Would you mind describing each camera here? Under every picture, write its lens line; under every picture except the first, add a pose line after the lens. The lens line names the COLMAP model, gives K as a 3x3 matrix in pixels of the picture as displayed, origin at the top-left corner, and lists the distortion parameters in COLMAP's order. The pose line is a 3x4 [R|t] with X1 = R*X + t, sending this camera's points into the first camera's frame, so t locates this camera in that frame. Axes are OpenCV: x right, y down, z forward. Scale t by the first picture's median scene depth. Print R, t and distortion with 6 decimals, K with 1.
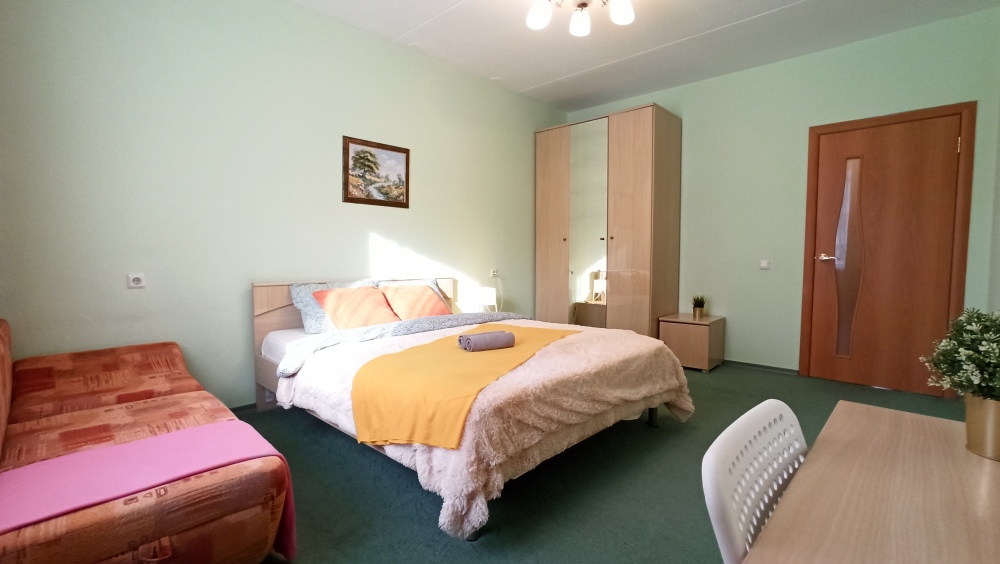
lens RADIAL K [[454.0, 0, 501.2], [0, 454.0, 284.3], [0, 0, 1]] dist [-0.064301, 0.041759]
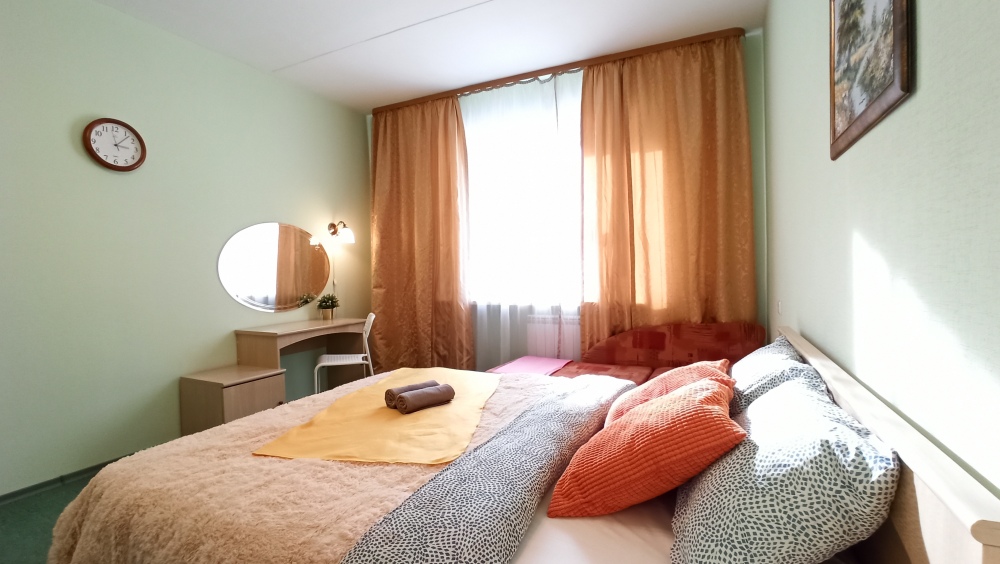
lens RADIAL K [[454.0, 0, 501.2], [0, 454.0, 284.3], [0, 0, 1]] dist [-0.064301, 0.041759]
pose [[-0.951395, 0.029030, -0.306601, 0.050477], [0.002054, 0.996123, 0.087943, -0.104084], [0.307965, 0.083039, -0.947767, 1.238879]]
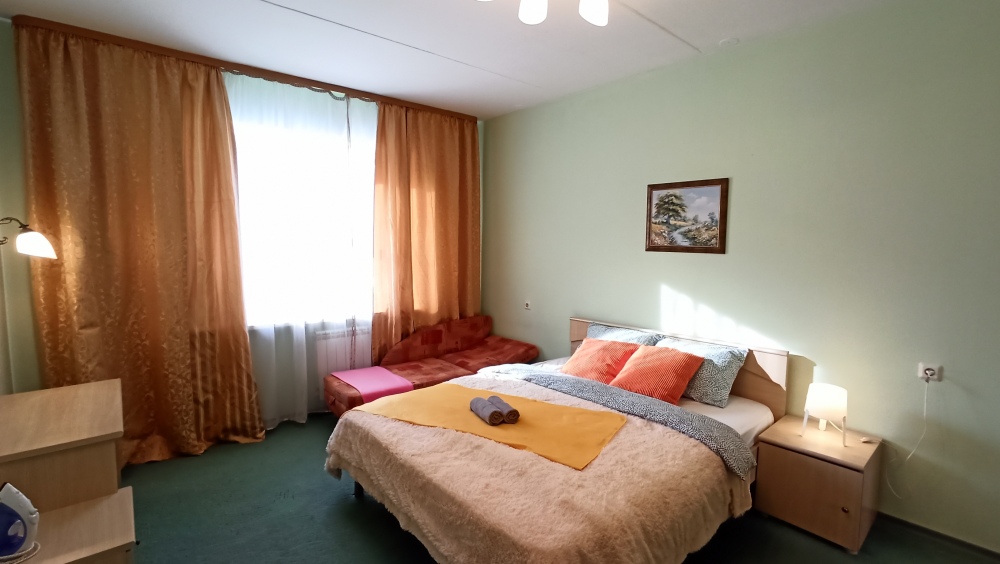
lens RADIAL K [[454.0, 0, 501.2], [0, 454.0, 284.3], [0, 0, 1]] dist [-0.064301, 0.041759]
pose [[-0.098310, 0.088772, -0.991189, 0.655449], [-0.067142, 0.993152, 0.095607, -0.176823], [0.992888, 0.075950, -0.091676, 0.746991]]
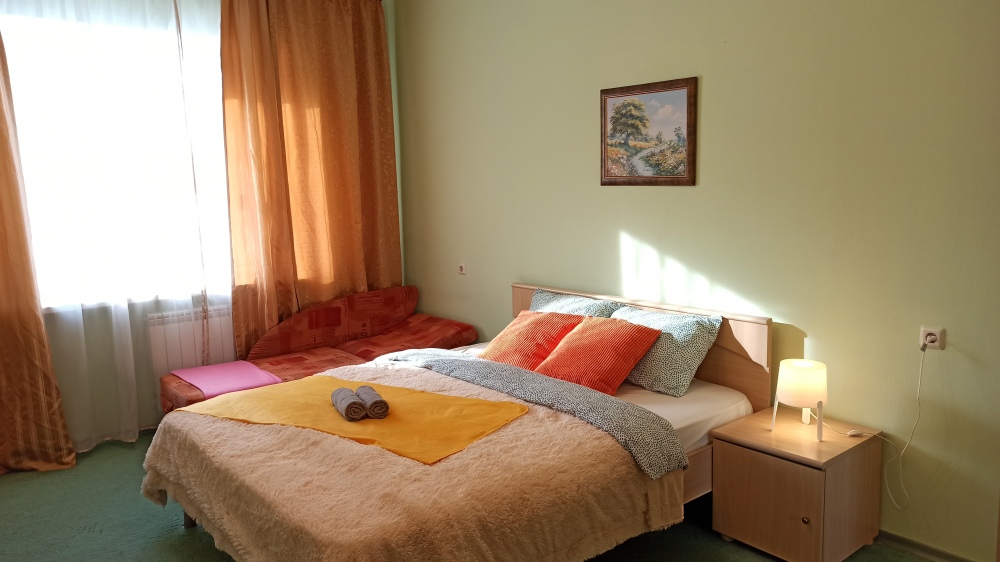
lens RADIAL K [[731.2, 0, 500.0], [0, 731.2, 281.0], [0, 0, 1]] dist [0.071311, -0.076398]
pose [[-0.116405, 0.143768, -0.982741, 0.790521], [-0.034741, 0.988273, 0.148692, -0.192513], [0.992594, 0.051450, -0.110046, 0.937403]]
